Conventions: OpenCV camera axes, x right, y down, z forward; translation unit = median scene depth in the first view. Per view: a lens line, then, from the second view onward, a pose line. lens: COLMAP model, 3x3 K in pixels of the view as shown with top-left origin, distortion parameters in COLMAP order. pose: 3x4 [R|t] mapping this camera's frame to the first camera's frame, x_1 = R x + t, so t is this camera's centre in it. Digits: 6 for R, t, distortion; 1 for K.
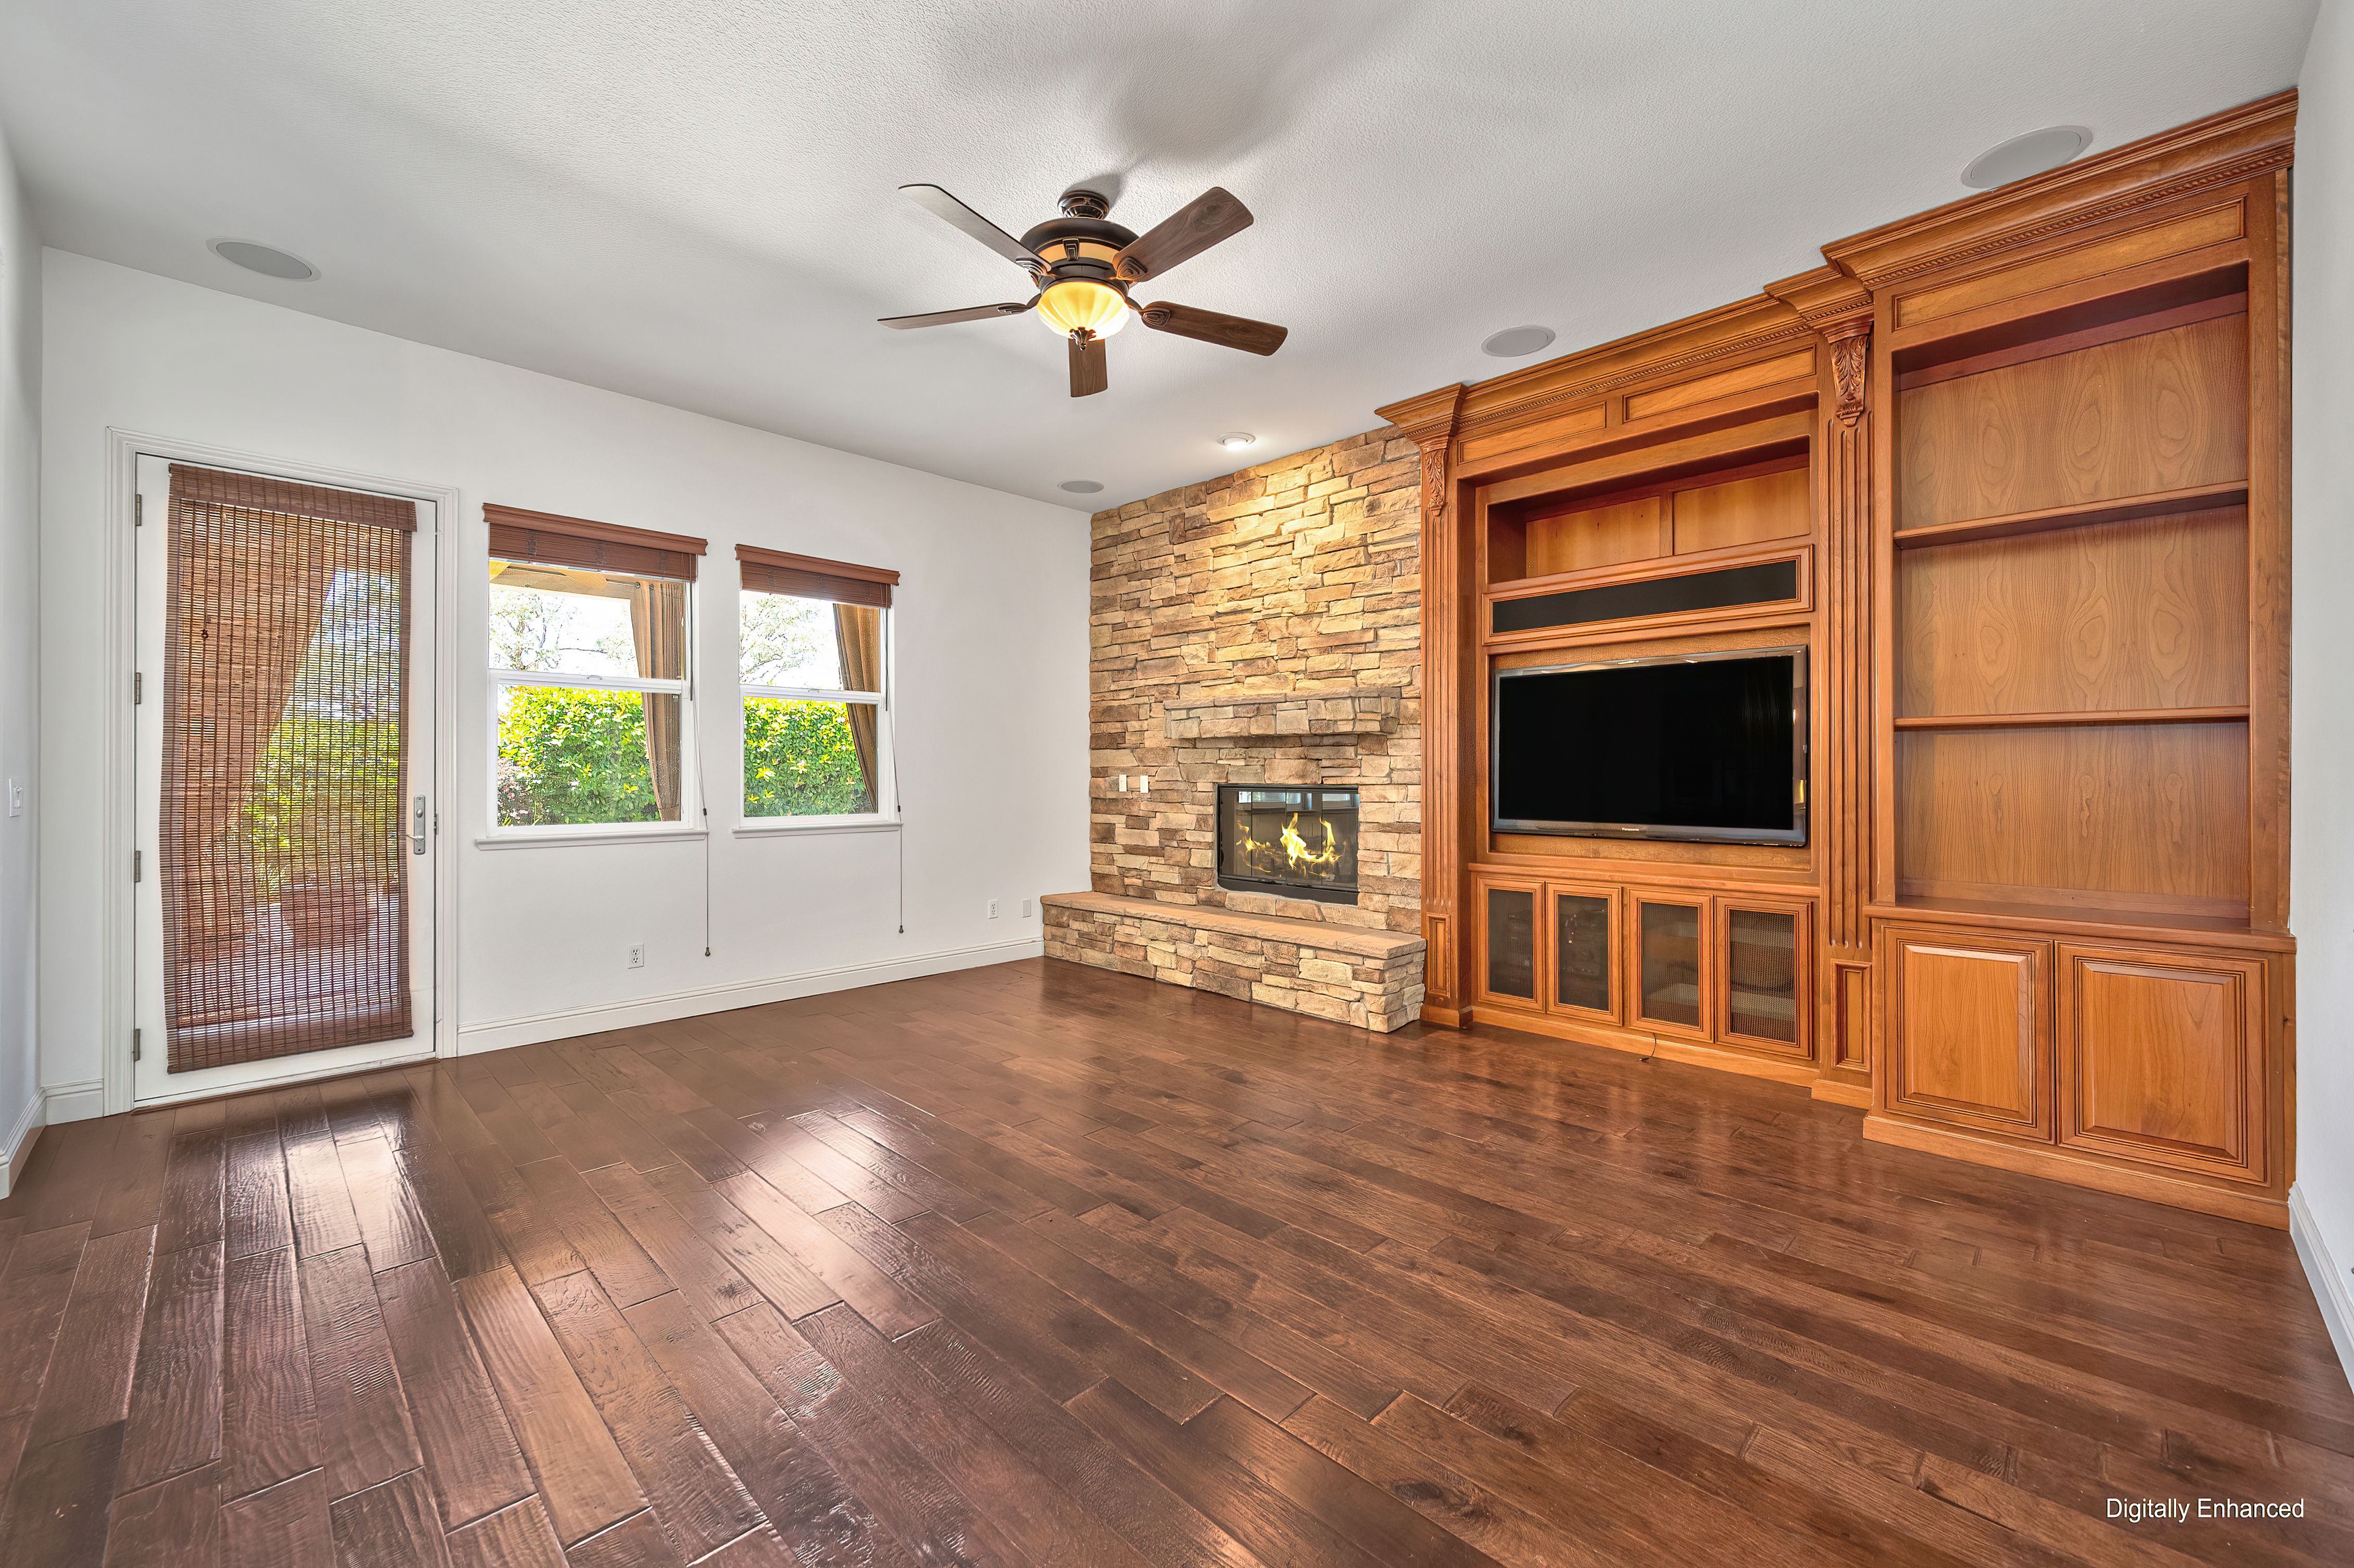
lens RADIAL K [[931.7, 0, 1174.3], [0, 931.7, 774.3], [0, 0, 1]] dist [-0.000616, -0.002275]
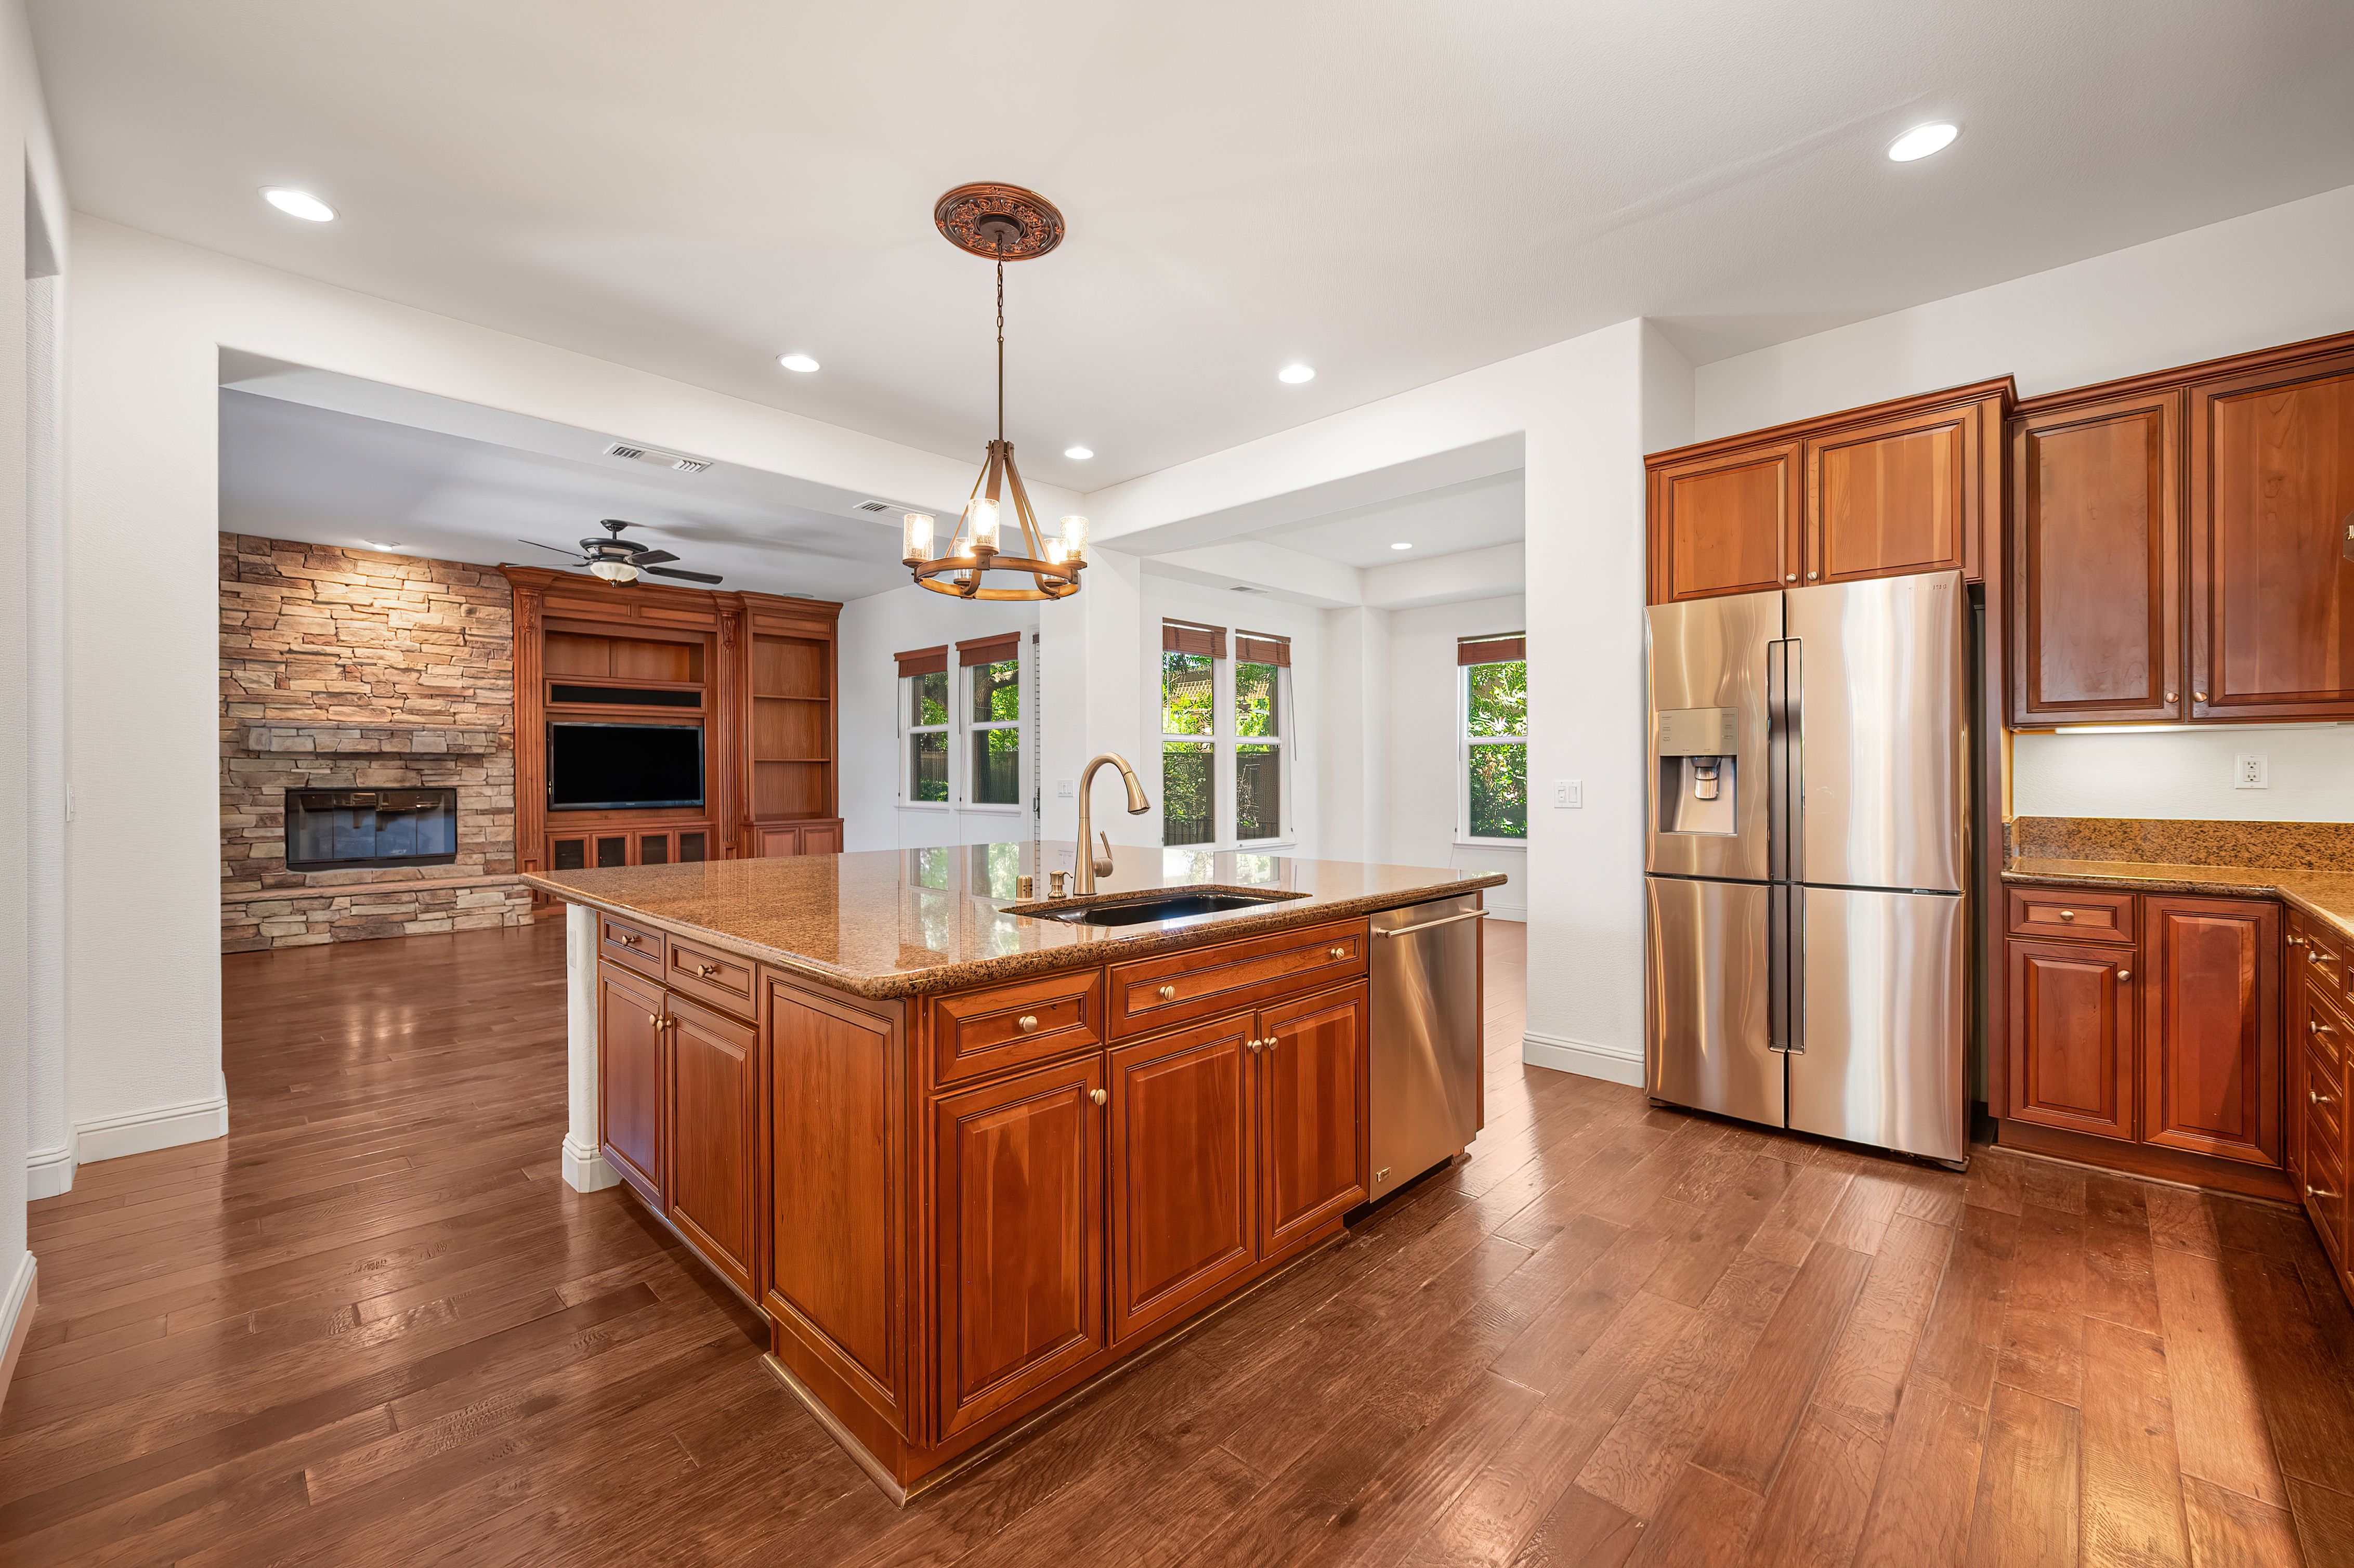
lens RADIAL K [[931.7, 0, 1217.8], [0, 931.7, 777.6], [0, 0, 1]] dist [-0.000616, -0.002275]
pose [[-0.054207, -0.002833, 0.998526, -1.433425], [0.006888, 0.999971, 0.003211, 0.000984], [-0.998506, 0.007052, -0.054185, -0.189150]]
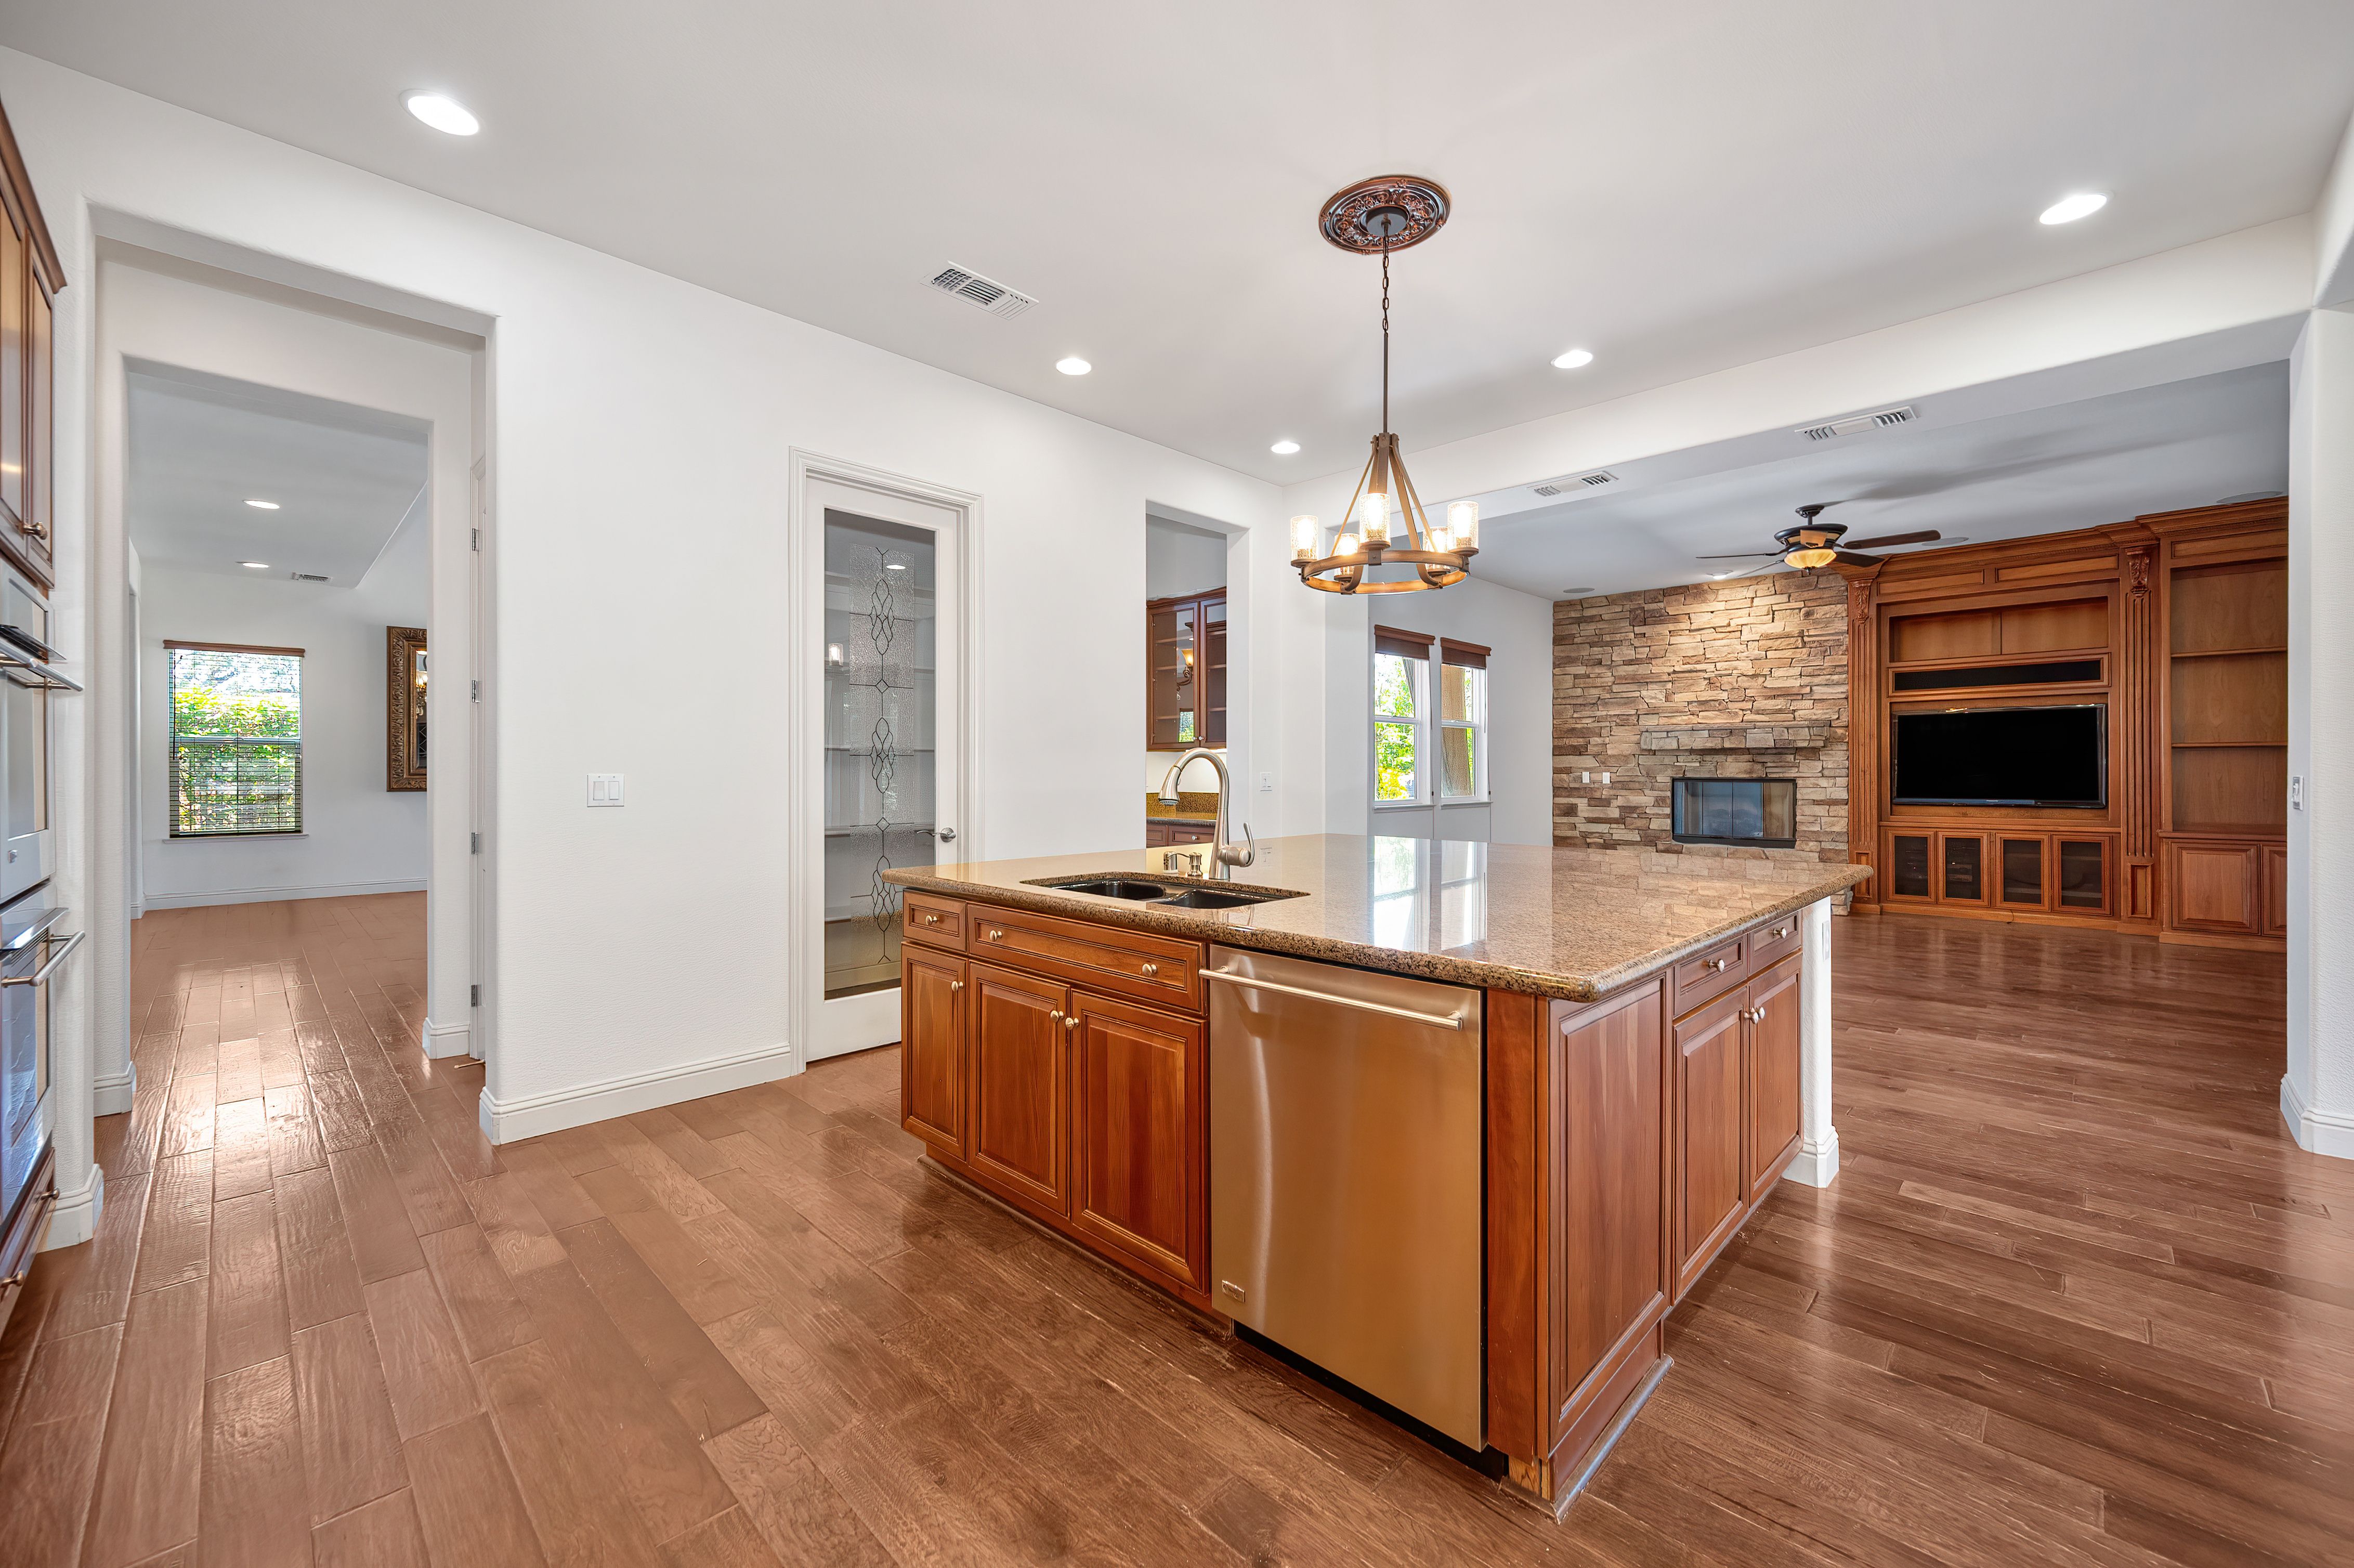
lens RADIAL K [[931.7, 0, 1161.3], [0, 931.7, 772.1], [0, 0, 1]] dist [-0.000616, -0.002275]
pose [[0.999983, -0.001372, 0.005628, -0.968343], [0.001383, 0.999997, -0.002006, 0.003356], [-0.005625, 0.002013, 0.999982, -0.687477]]
